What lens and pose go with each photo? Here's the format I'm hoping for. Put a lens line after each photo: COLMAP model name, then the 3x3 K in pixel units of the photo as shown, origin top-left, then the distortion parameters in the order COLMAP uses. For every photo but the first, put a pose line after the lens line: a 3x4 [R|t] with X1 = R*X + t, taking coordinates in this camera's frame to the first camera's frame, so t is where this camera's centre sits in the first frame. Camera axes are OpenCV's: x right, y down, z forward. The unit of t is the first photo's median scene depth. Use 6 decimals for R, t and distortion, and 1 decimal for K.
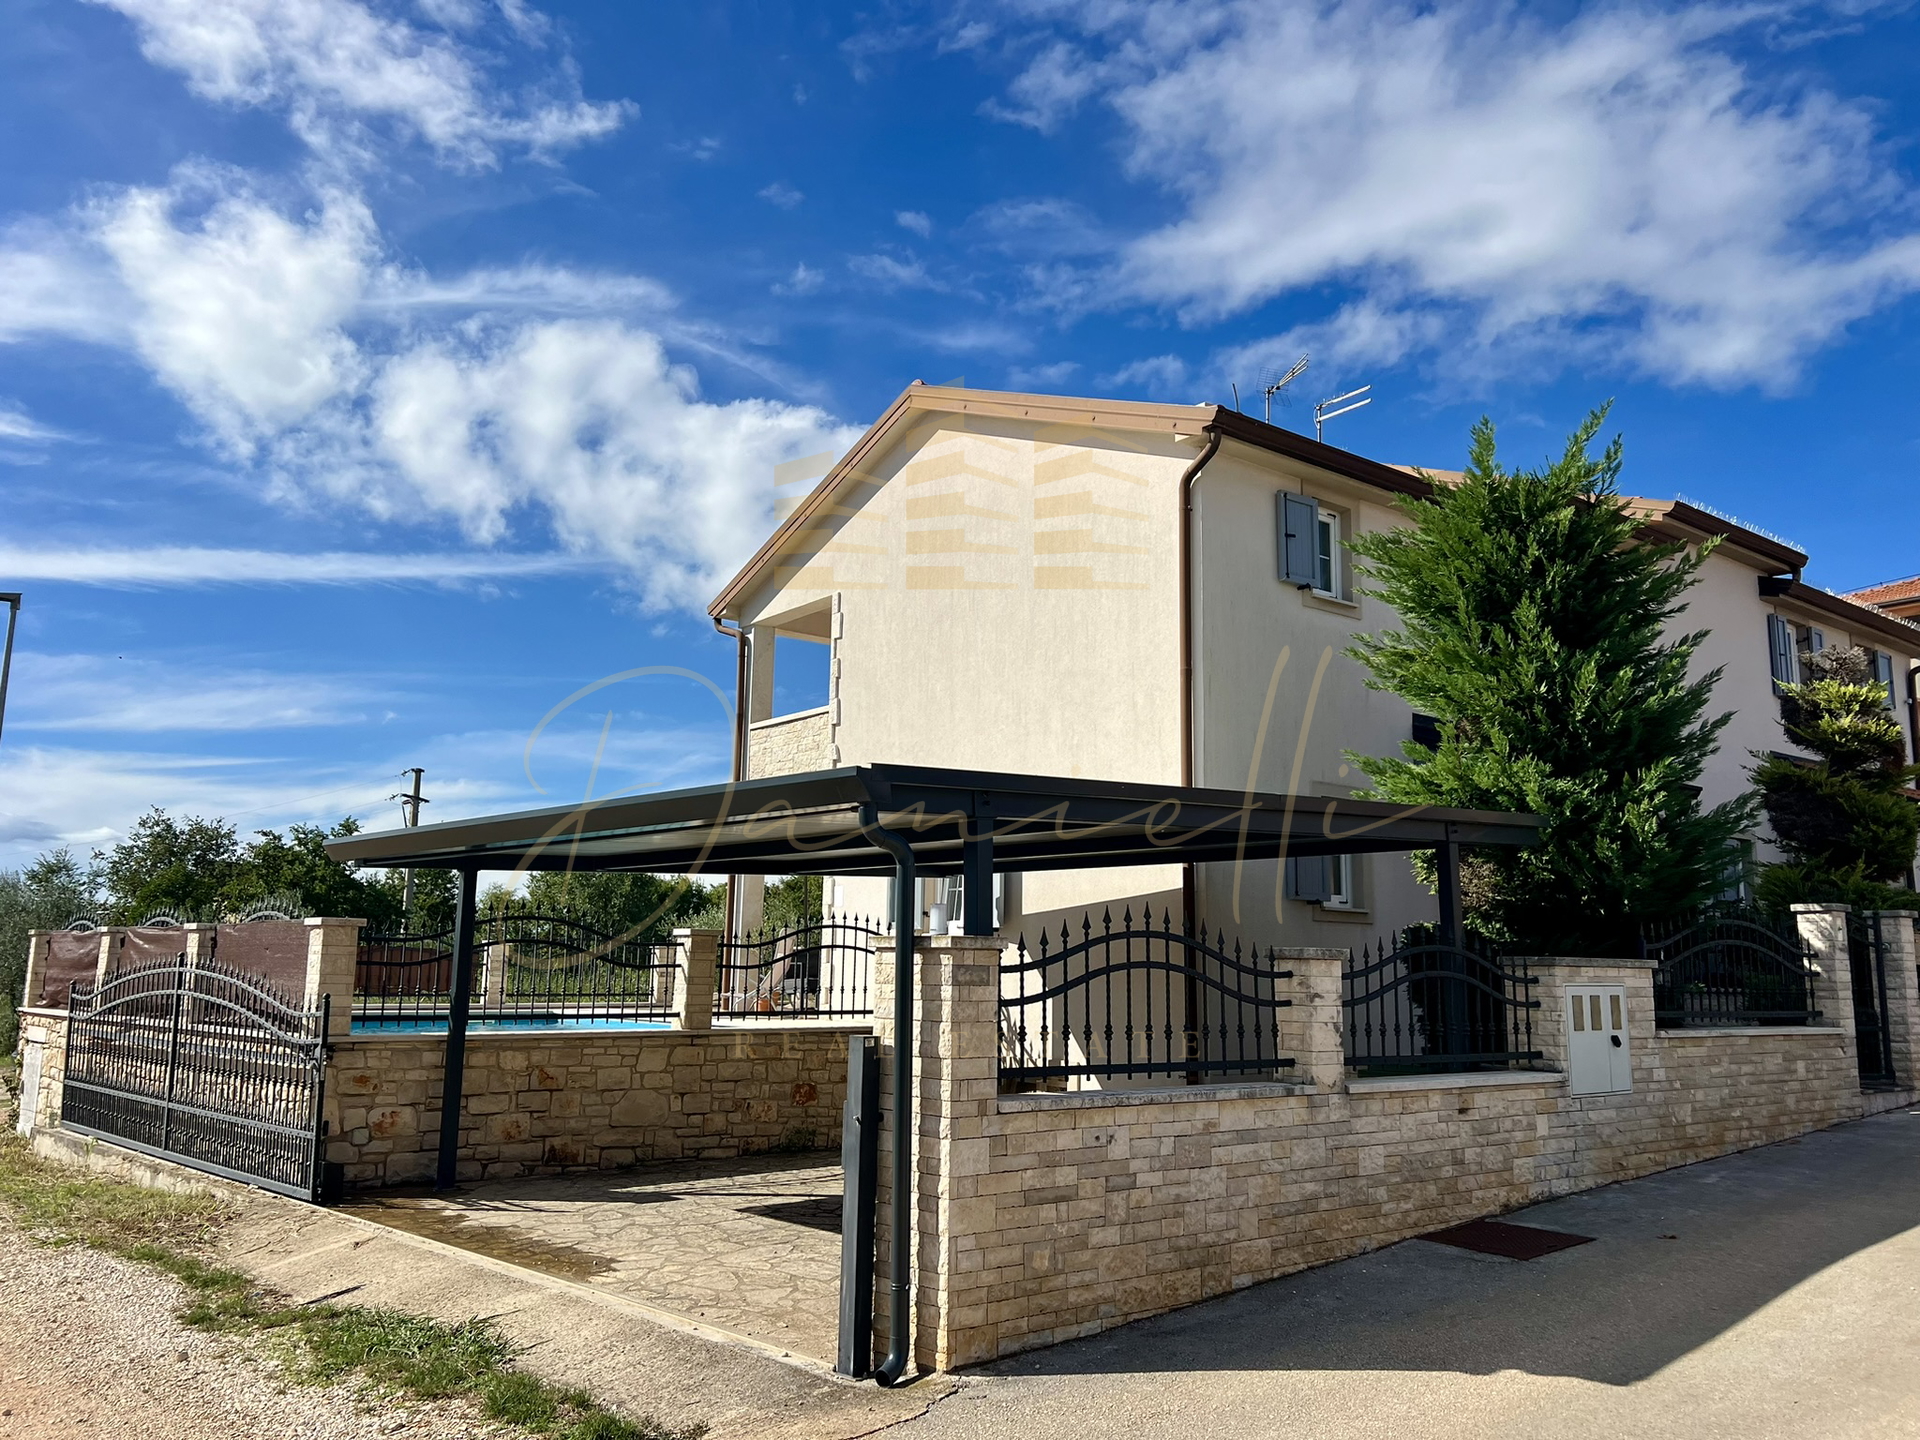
lens RADIAL K [[1429.4, 0, 964.4], [0, 1429.4, 724.8], [0, 0, 1]] dist [0.054716, -0.088649]
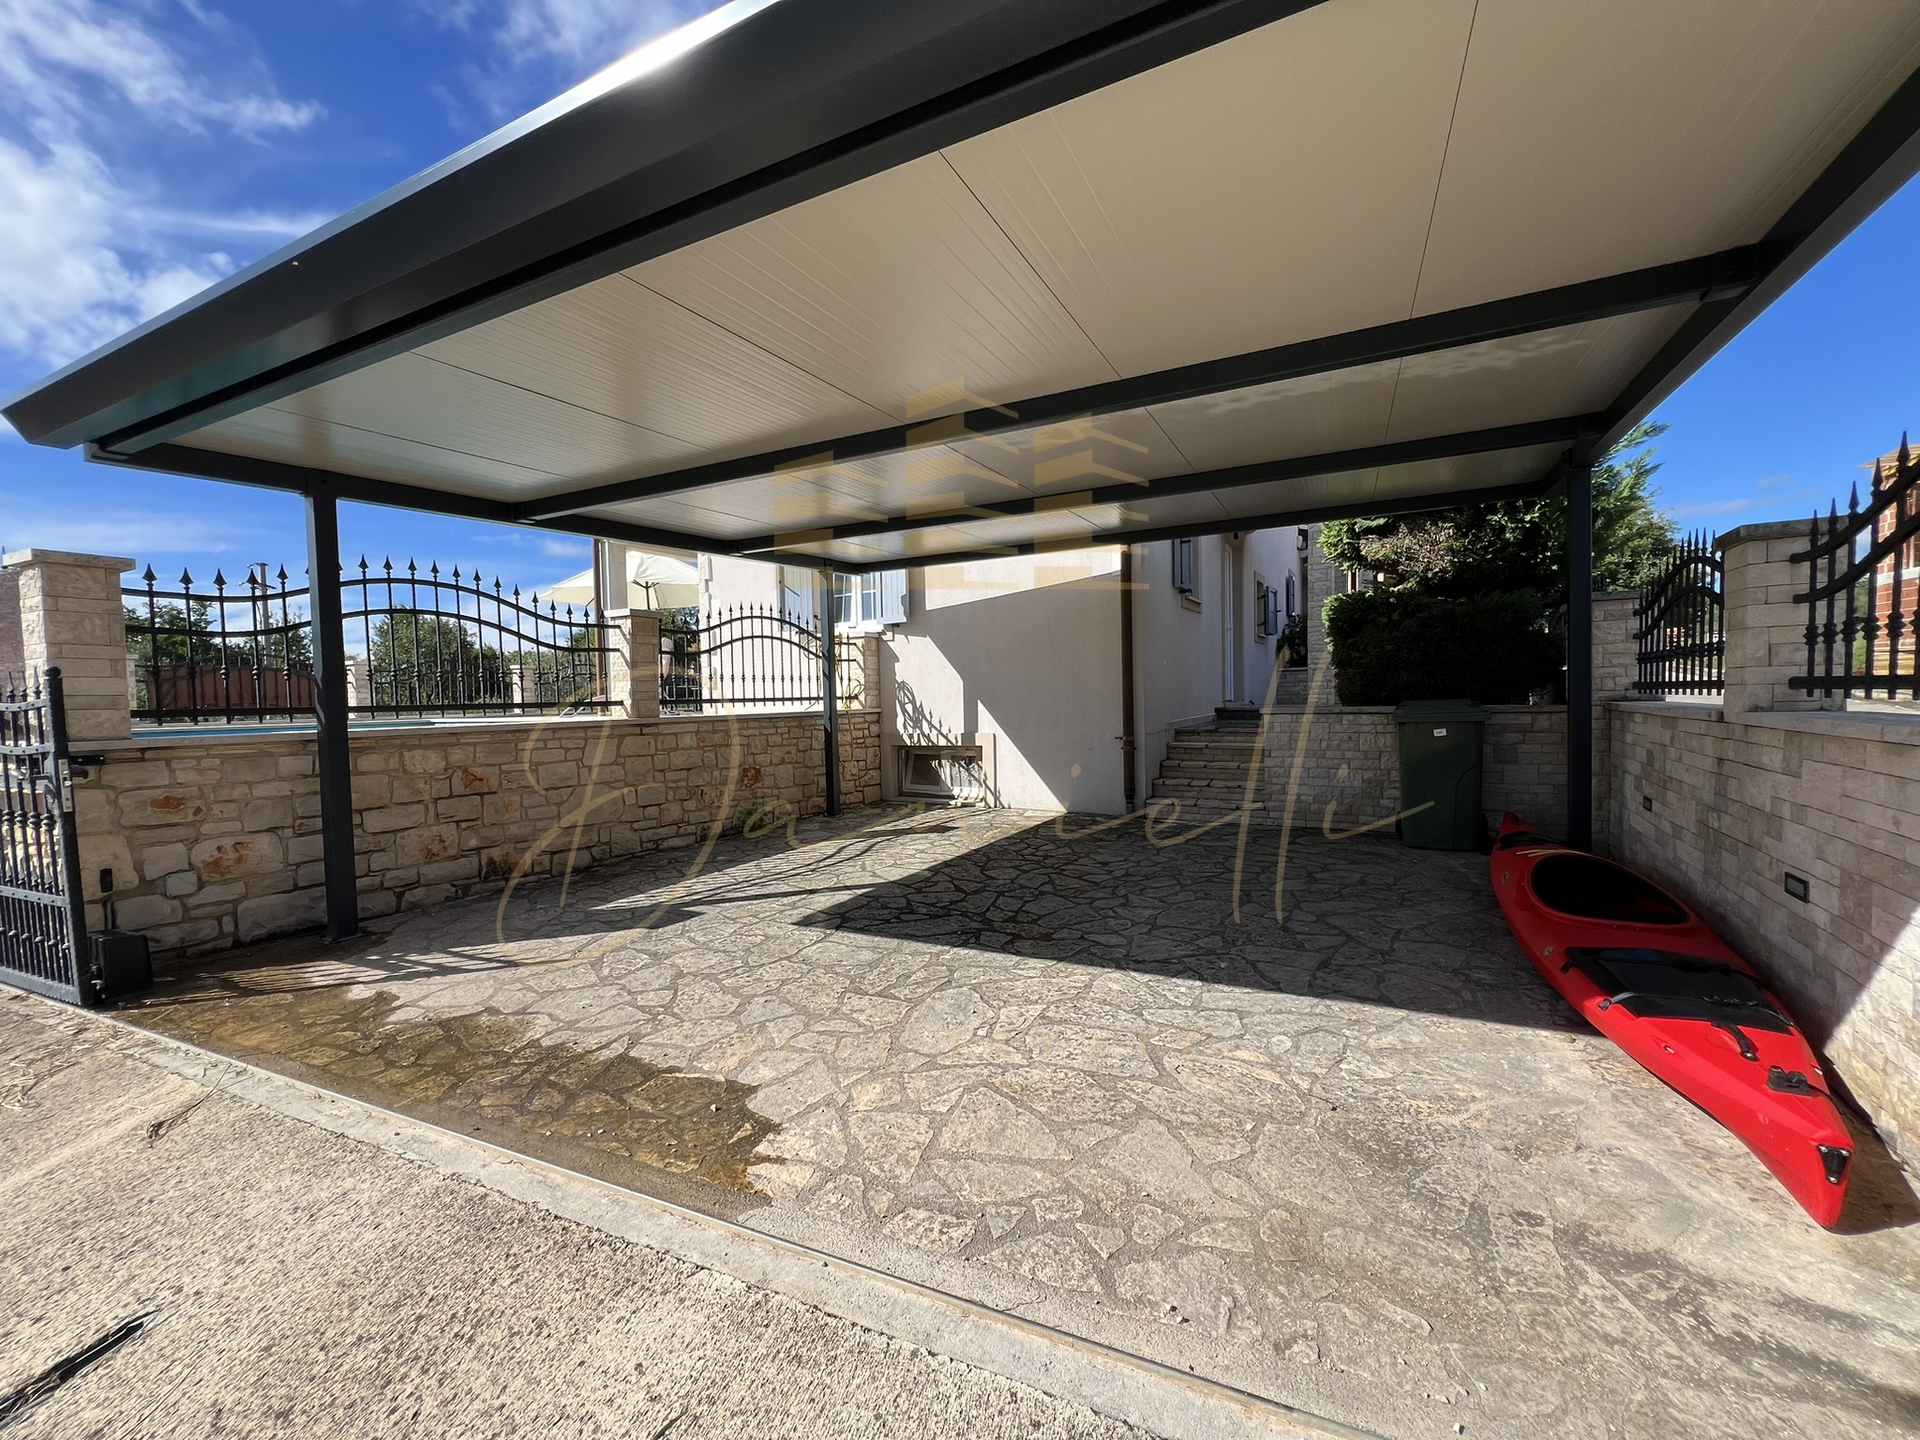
lens RADIAL K [[767.3, 0, 953.7], [0, 767.3, 723.2], [0, 0, 1]] dist [0.000438, 0.000173]
pose [[0.936215, -0.047736, 0.348169, -0.197653], [-0.023602, 0.979954, 0.197821, 0.129538], [-0.350633, -0.193421, 0.916321, 0.545956]]
